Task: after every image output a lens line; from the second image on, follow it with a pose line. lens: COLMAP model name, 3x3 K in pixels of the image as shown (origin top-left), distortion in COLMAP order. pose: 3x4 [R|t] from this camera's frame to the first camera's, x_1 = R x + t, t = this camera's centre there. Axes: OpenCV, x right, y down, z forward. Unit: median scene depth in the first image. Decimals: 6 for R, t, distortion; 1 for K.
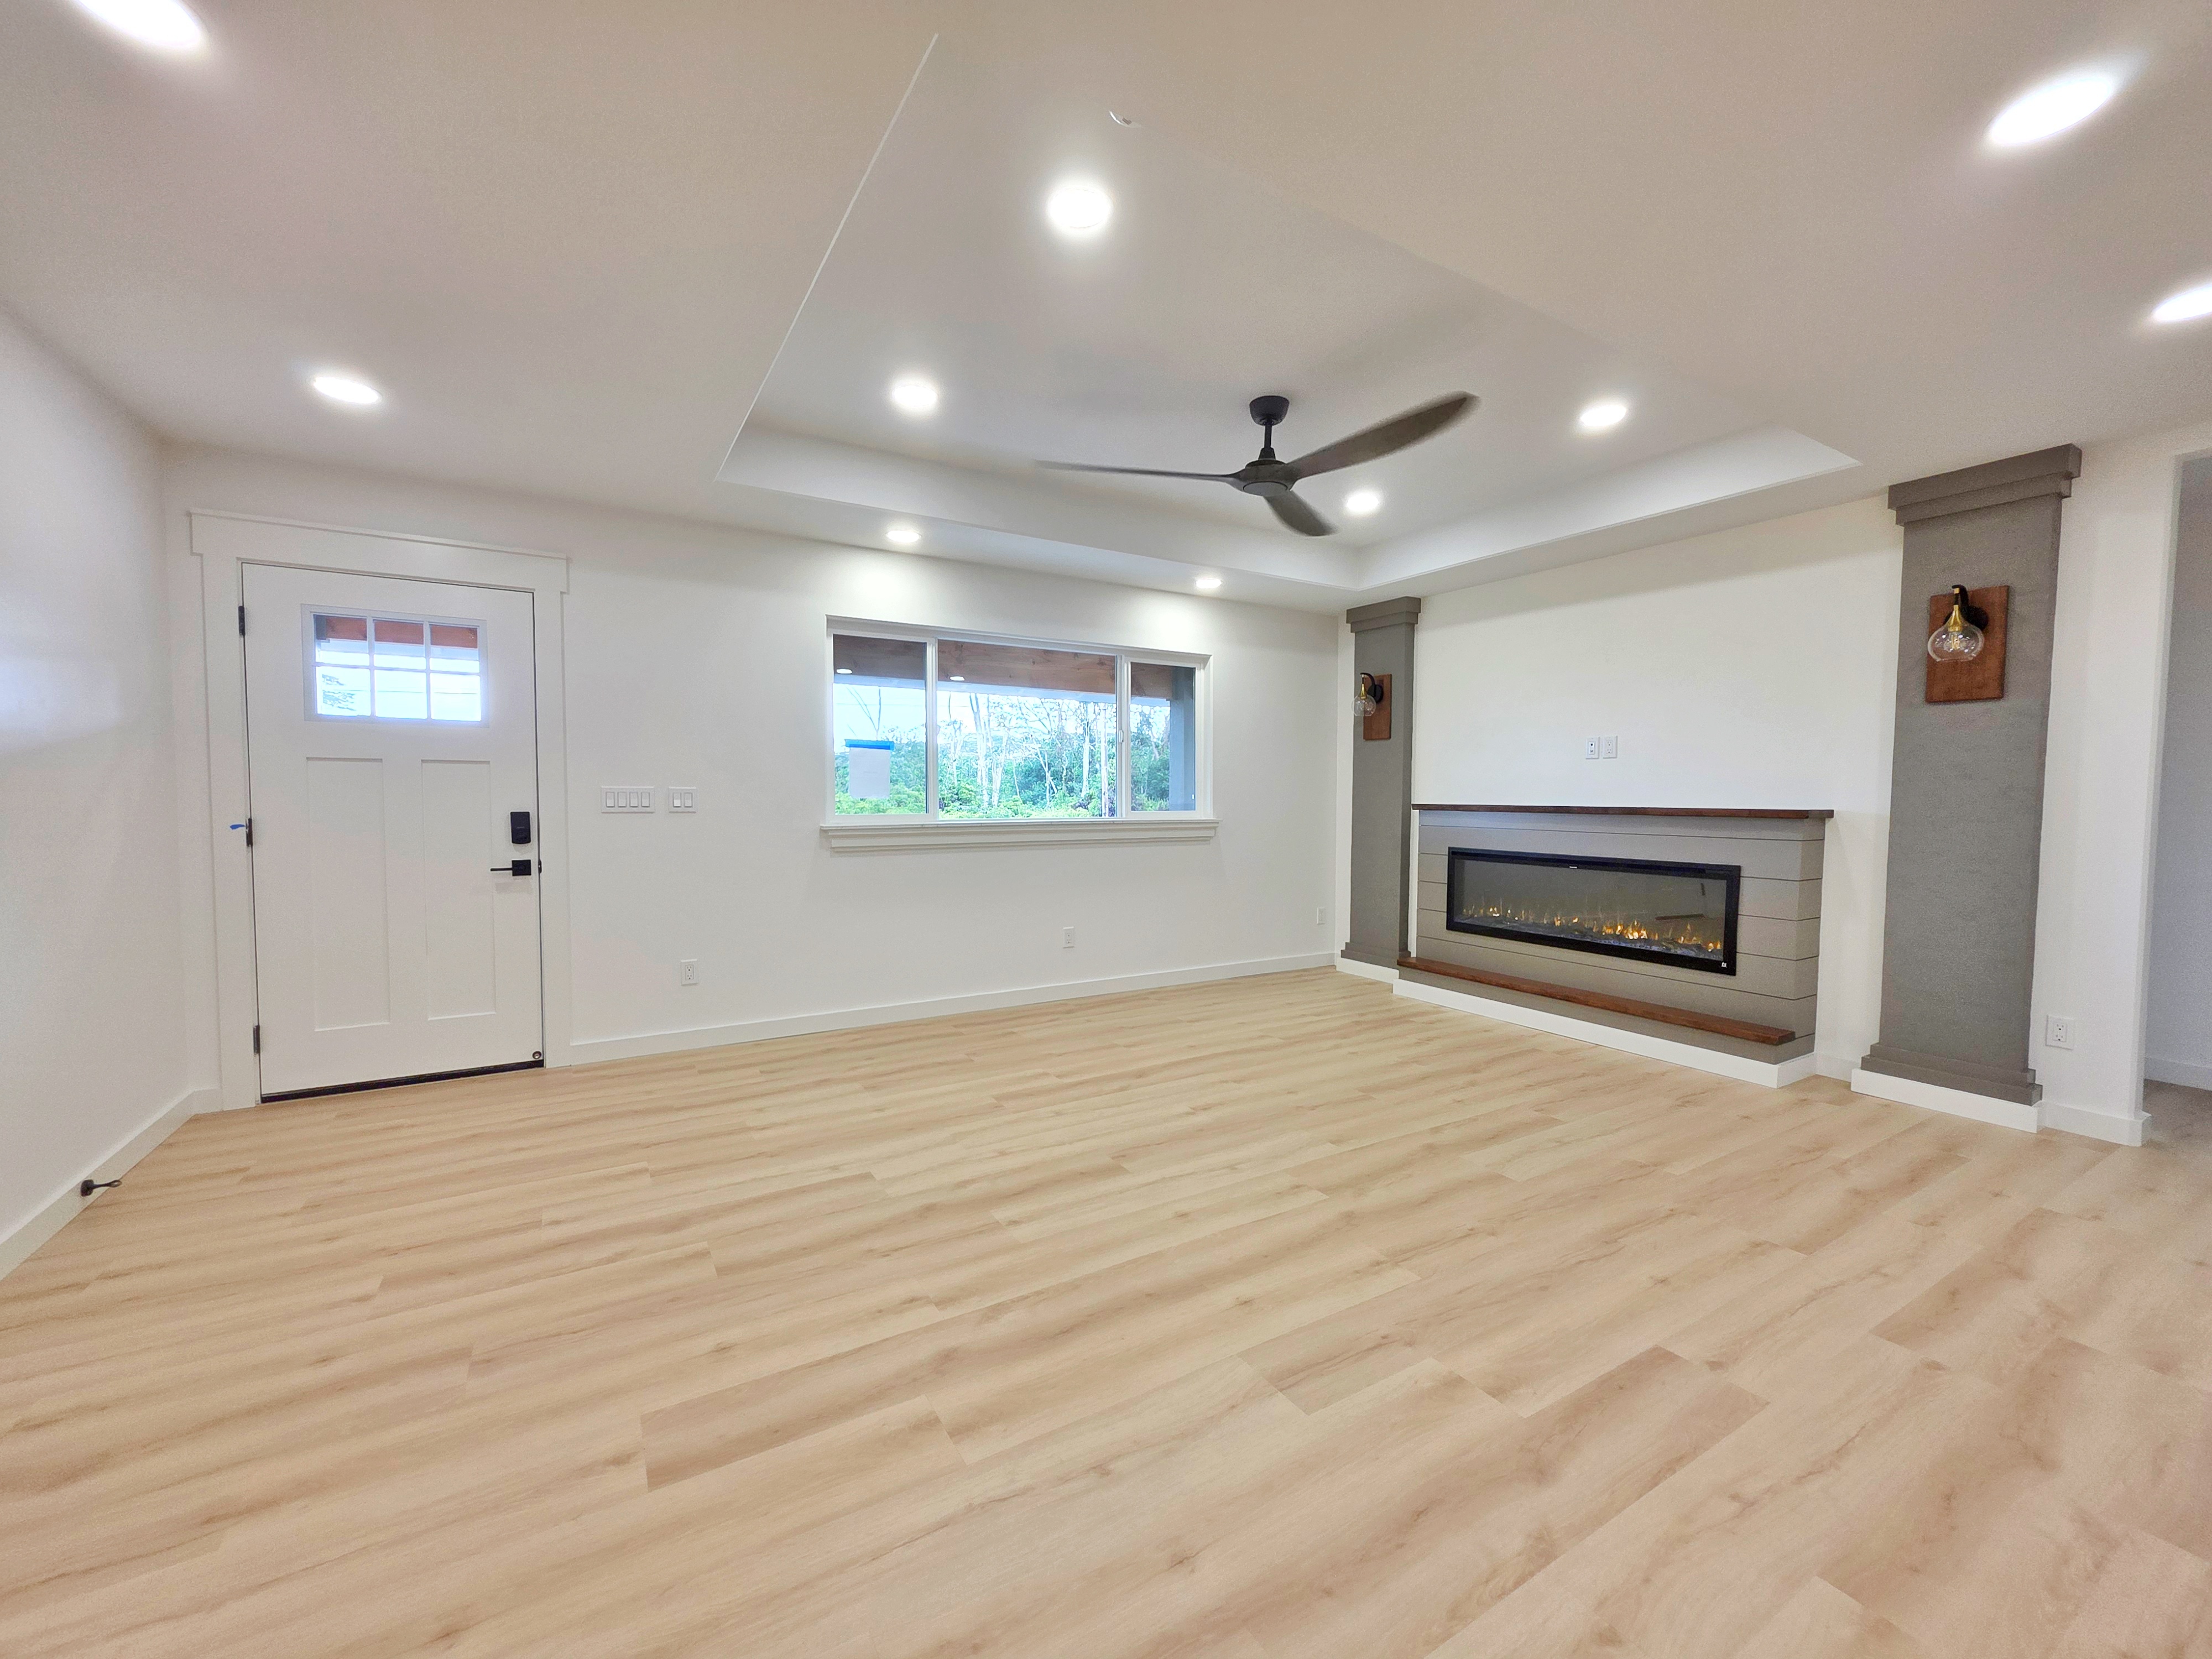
lens RADIAL K [[882.0, 0, 1122.3], [0, 882.0, 835.9], [0, 0, 1]] dist [-0.000257, 0.000768]
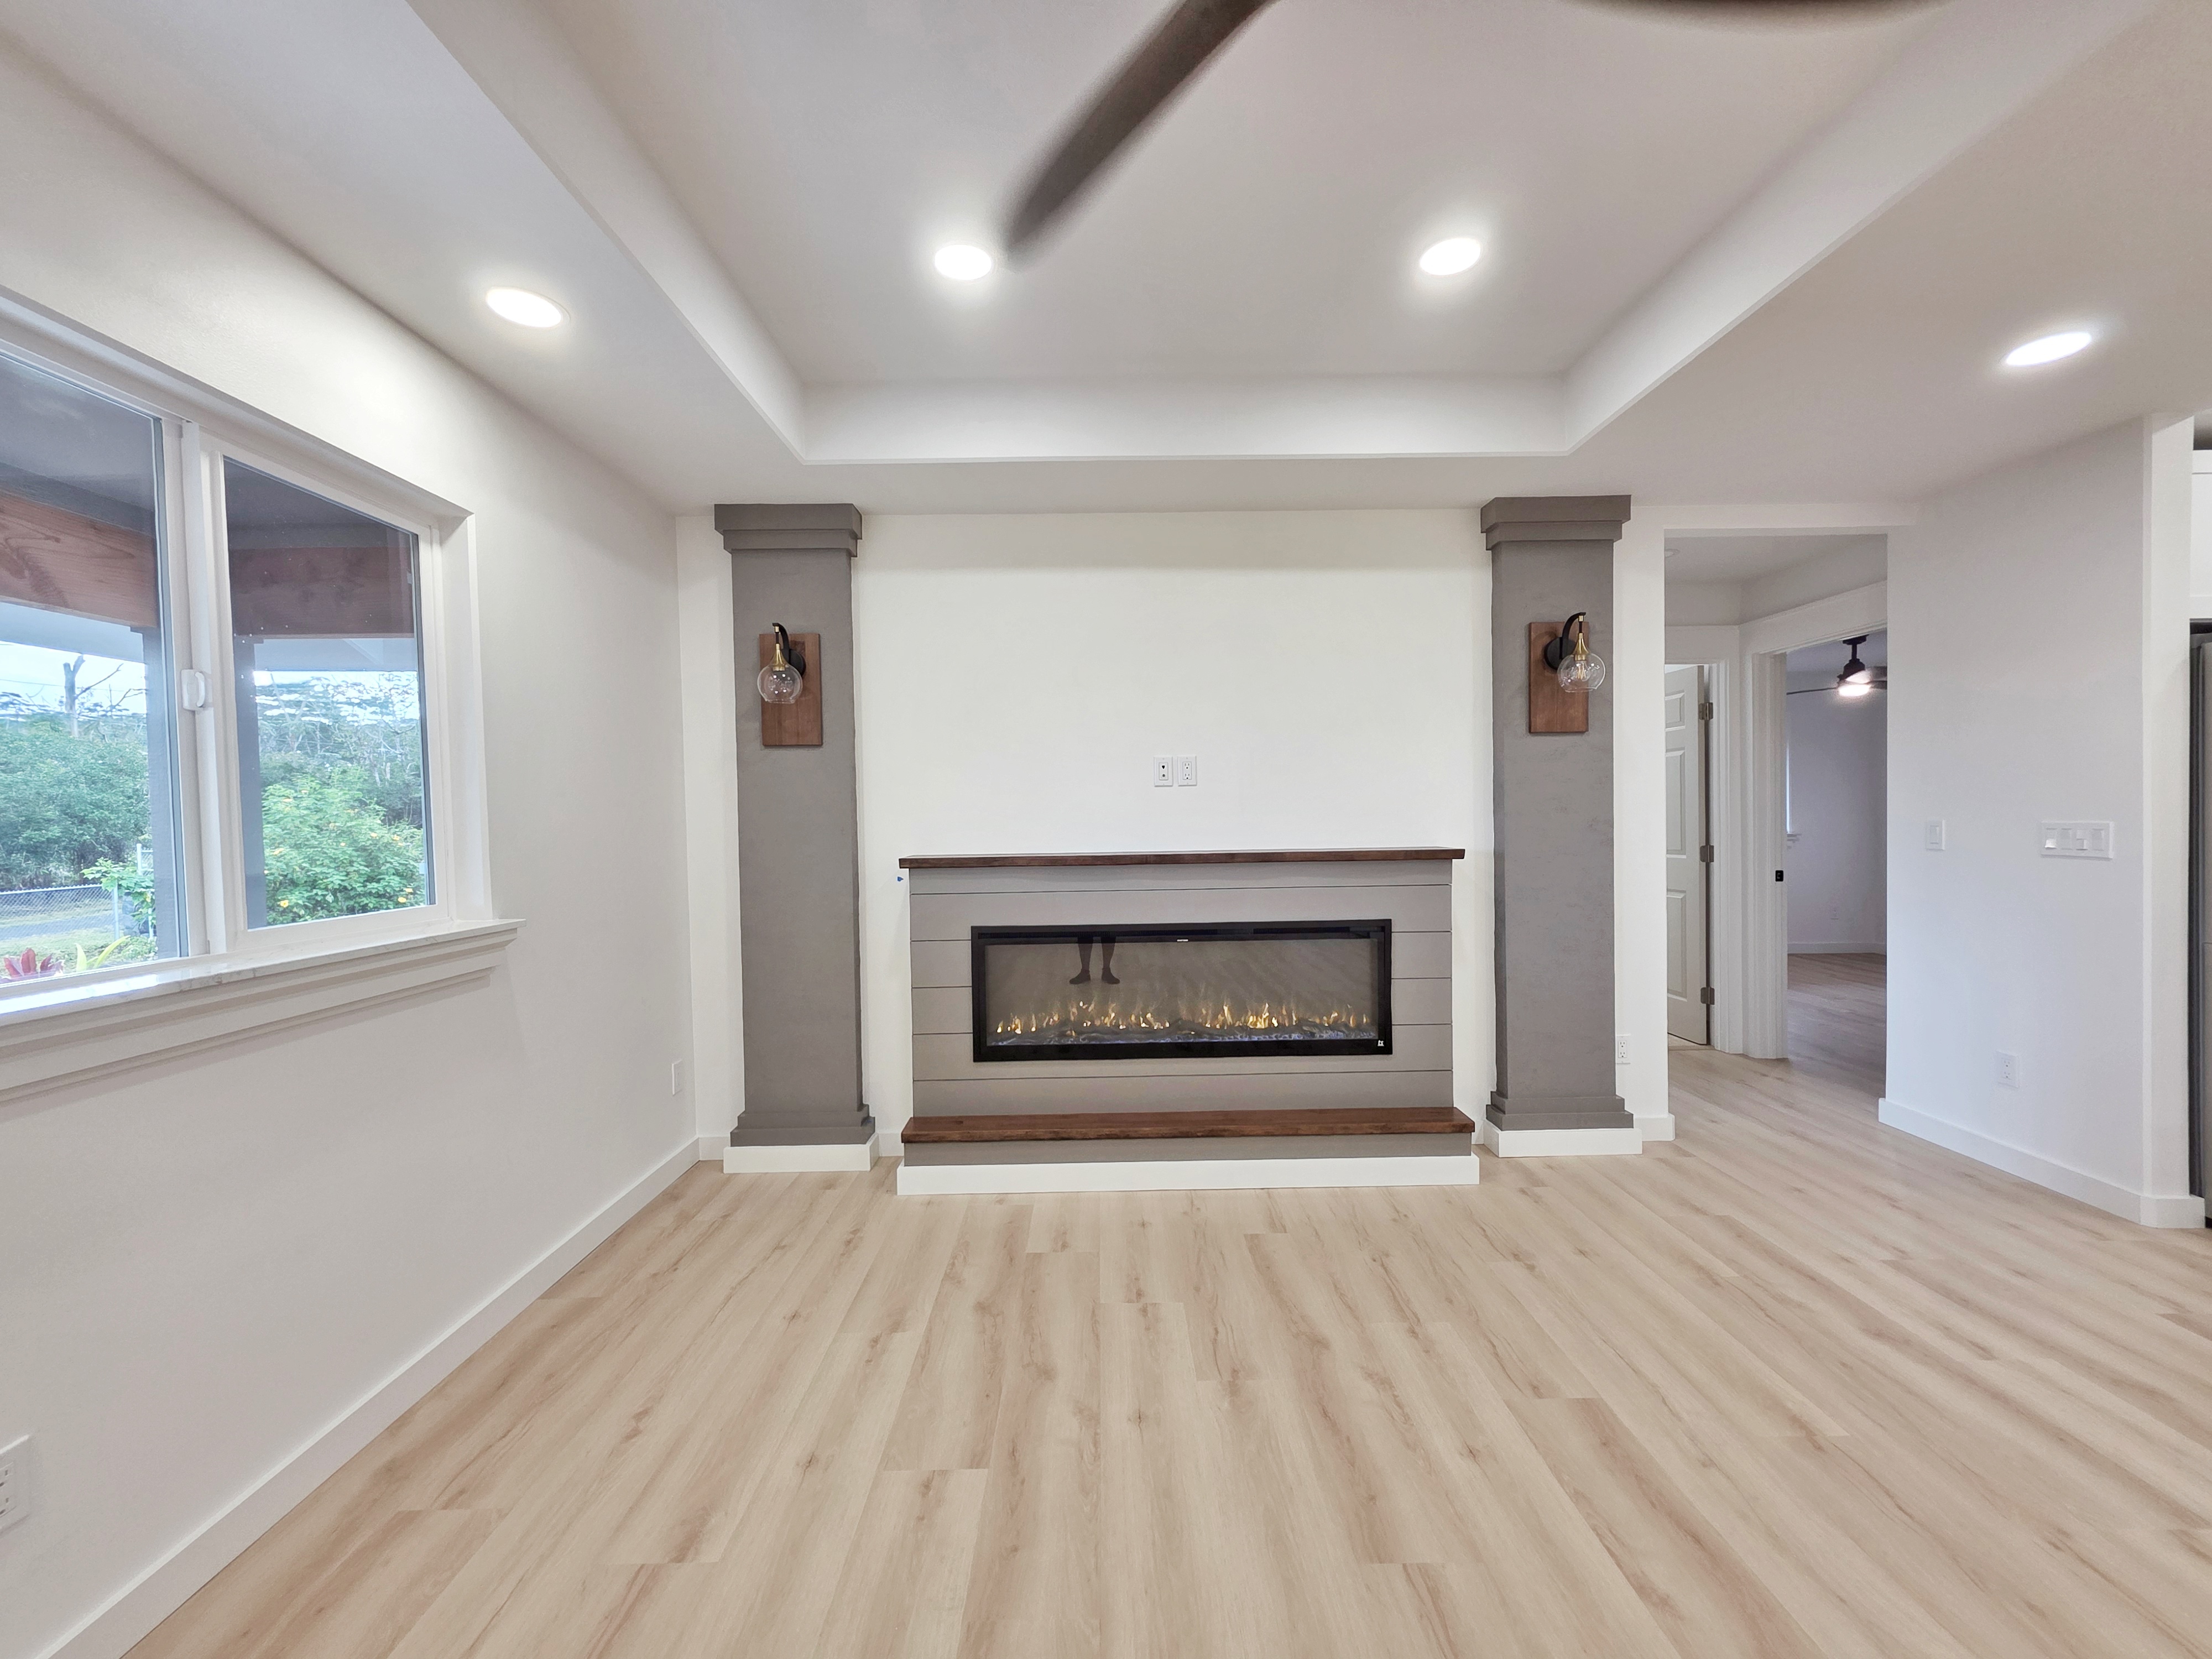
lens RADIAL K [[882.0, 0, 1085.1], [0, 882.0, 823.3], [0, 0, 1]] dist [-0.000257, 0.000768]
pose [[0.524786, -0.015531, 0.851093, -0.134488], [0.059498, 0.998057, -0.018474, -0.052854], [-0.849152, 0.060333, 0.524690, 0.759615]]
